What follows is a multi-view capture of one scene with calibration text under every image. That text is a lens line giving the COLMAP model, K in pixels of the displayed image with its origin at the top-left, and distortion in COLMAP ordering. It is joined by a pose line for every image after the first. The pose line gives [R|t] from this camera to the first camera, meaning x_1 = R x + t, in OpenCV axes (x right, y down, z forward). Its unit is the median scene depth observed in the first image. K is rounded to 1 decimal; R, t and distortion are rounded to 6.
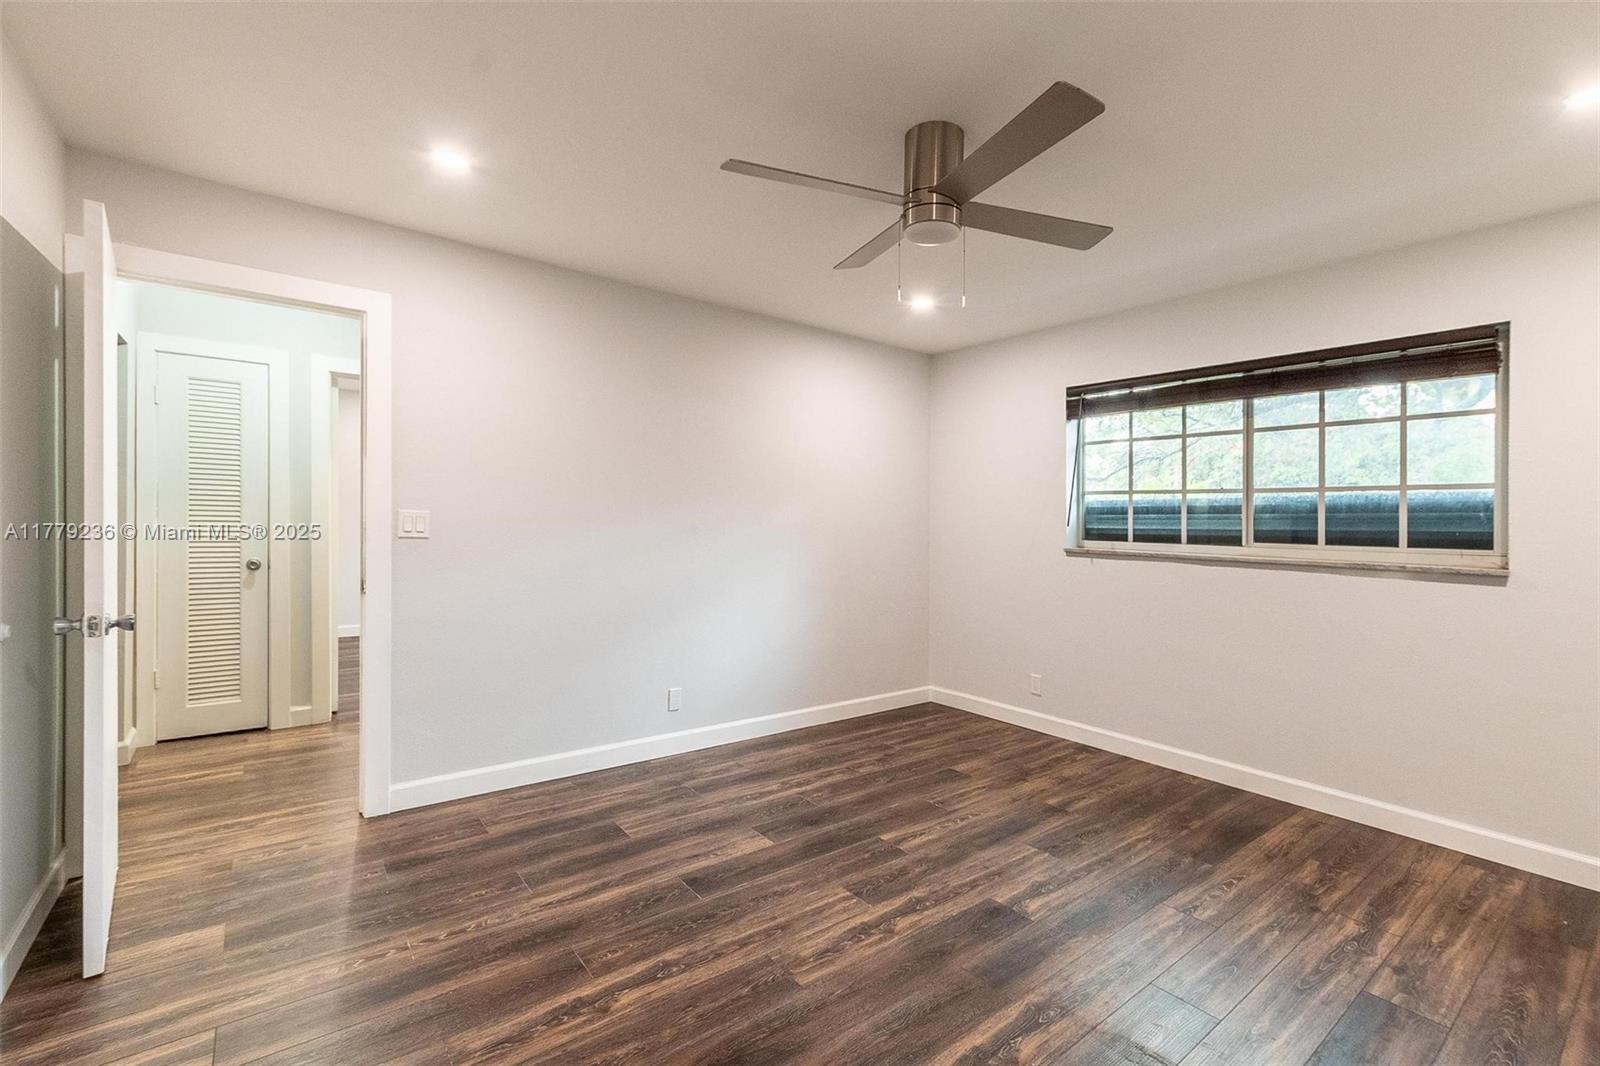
lens RADIAL K [[698.6, 0, 817.6], [0, 698.6, 506.9], [0, 0, 1]] dist [-0.000372, 0.000017]
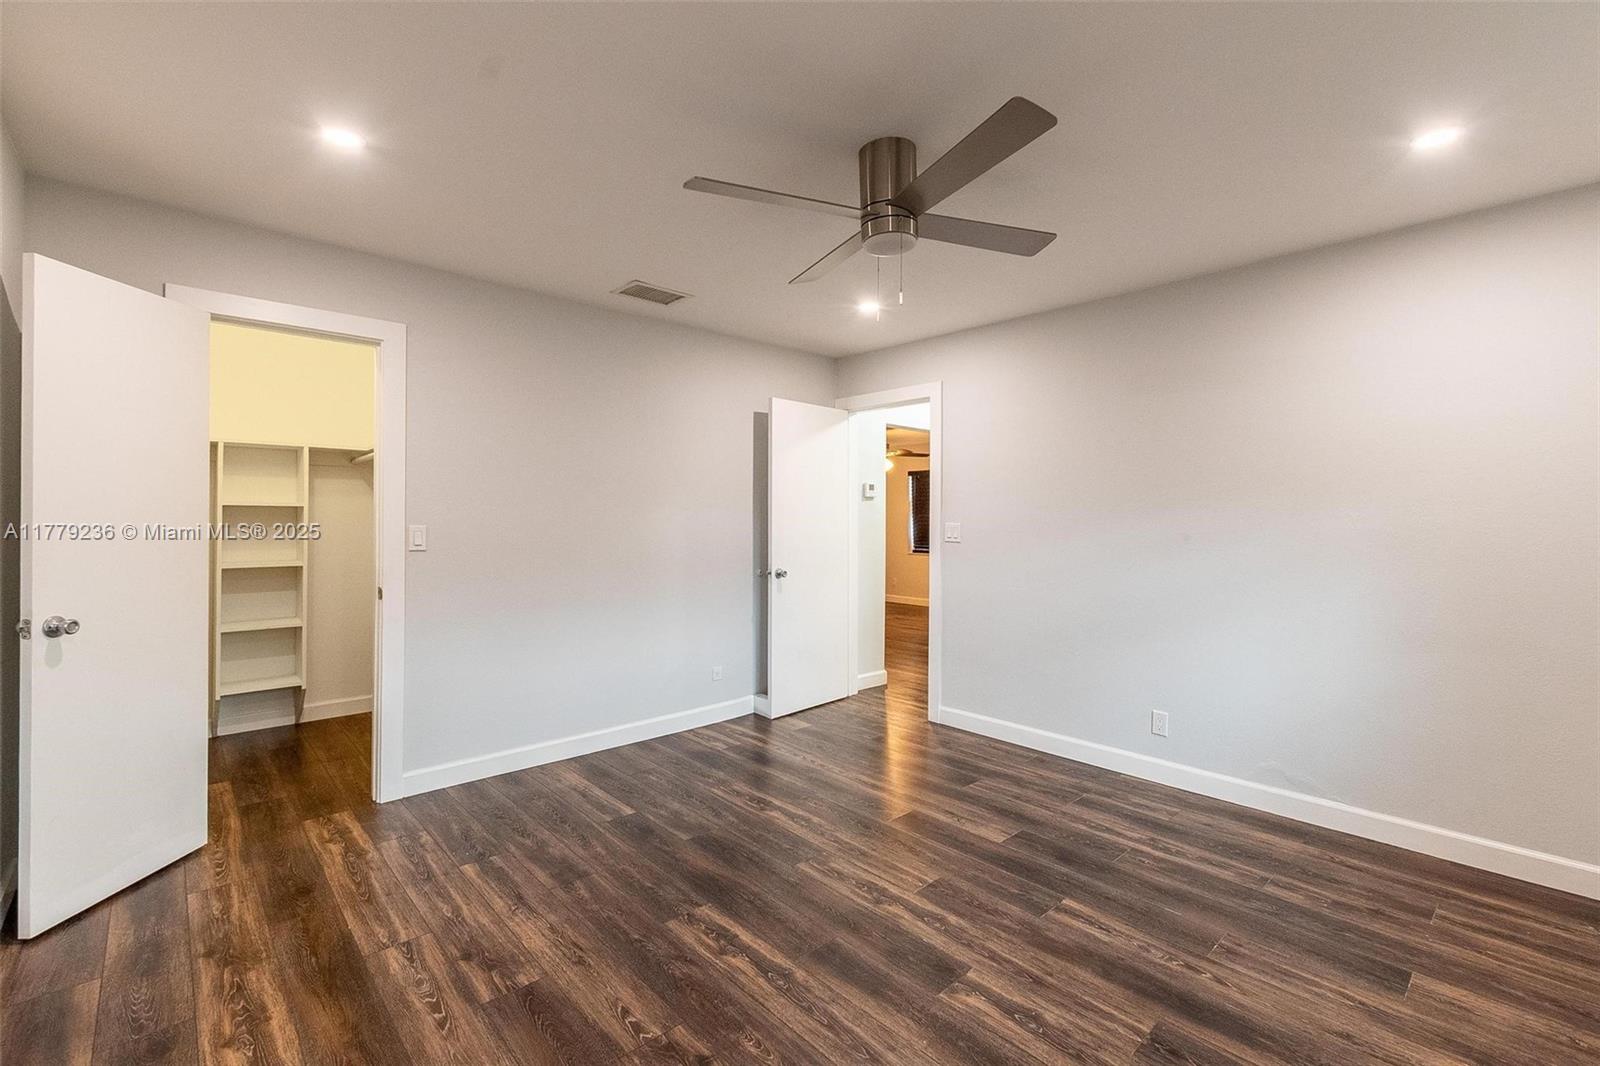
lens RADIAL K [[694.7, 0, 800.0], [0, 694.7, 533.0], [0, 0, 1]] dist [-0.002038, -0.000467]
pose [[0.076496, -0.002373, -0.997067, 0.835352], [0.013984, 0.999901, -0.001307, 0.023540], [0.996972, -0.013843, 0.076521, 0.572265]]
